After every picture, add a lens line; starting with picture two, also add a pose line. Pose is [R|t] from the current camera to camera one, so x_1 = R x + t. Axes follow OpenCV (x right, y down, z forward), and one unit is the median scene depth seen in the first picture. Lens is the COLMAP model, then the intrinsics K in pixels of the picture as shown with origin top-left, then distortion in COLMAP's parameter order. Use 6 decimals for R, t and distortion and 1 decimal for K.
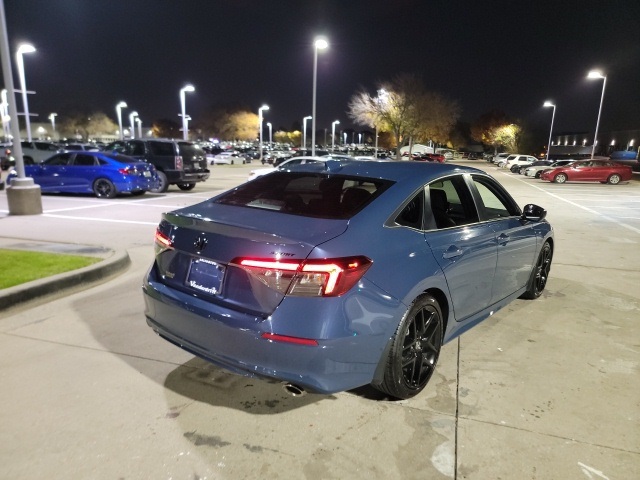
lens RADIAL K [[444.2, 0, 324.5], [0, 444.2, 241.7], [0, 0, 1]] dist [0.064517, -0.074052]
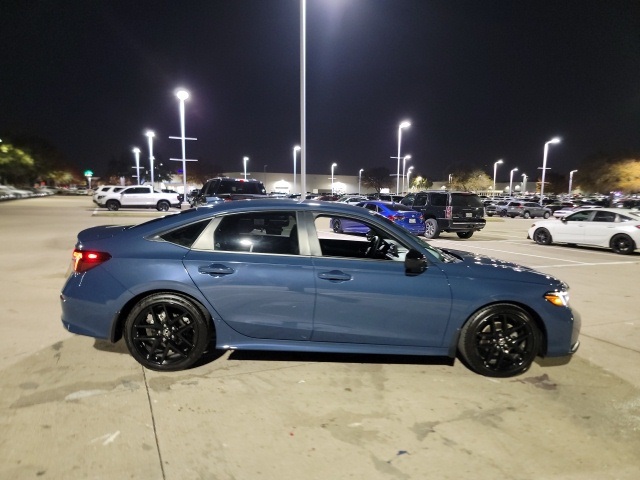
lens RADIAL K [[444.2, 0, 324.5], [0, 444.2, 241.7], [0, 0, 1]] dist [0.064517, -0.074052]
pose [[0.680034, 0.066169, -0.730188, 0.077012], [-0.152592, 0.986884, -0.052680, -0.001372], [0.717126, 0.147244, 0.681212, 0.021741]]
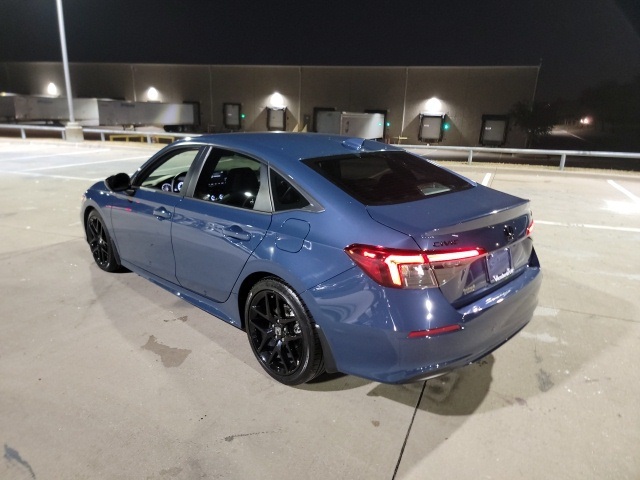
lens RADIAL K [[453.5, 0, 321.9], [0, 453.5, 227.8], [0, 0, 1]] dist [0.075894, -0.070360]
pose [[0.088922, -0.262780, 0.960750, -0.063090], [0.172427, 0.954069, 0.244993, -0.016109], [-0.981000, 0.143874, 0.130148, 0.061375]]
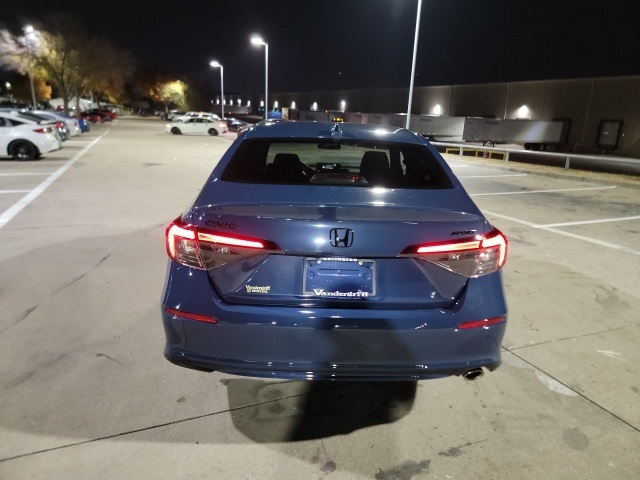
lens RADIAL K [[444.2, 0, 324.5], [0, 444.2, 241.7], [0, 0, 1]] dist [0.064517, -0.074052]
pose [[0.763196, -0.164414, 0.624899, -0.036815], [0.107258, 0.985905, 0.128400, -0.004152], [-0.637202, -0.030968, 0.770074, 0.021290]]
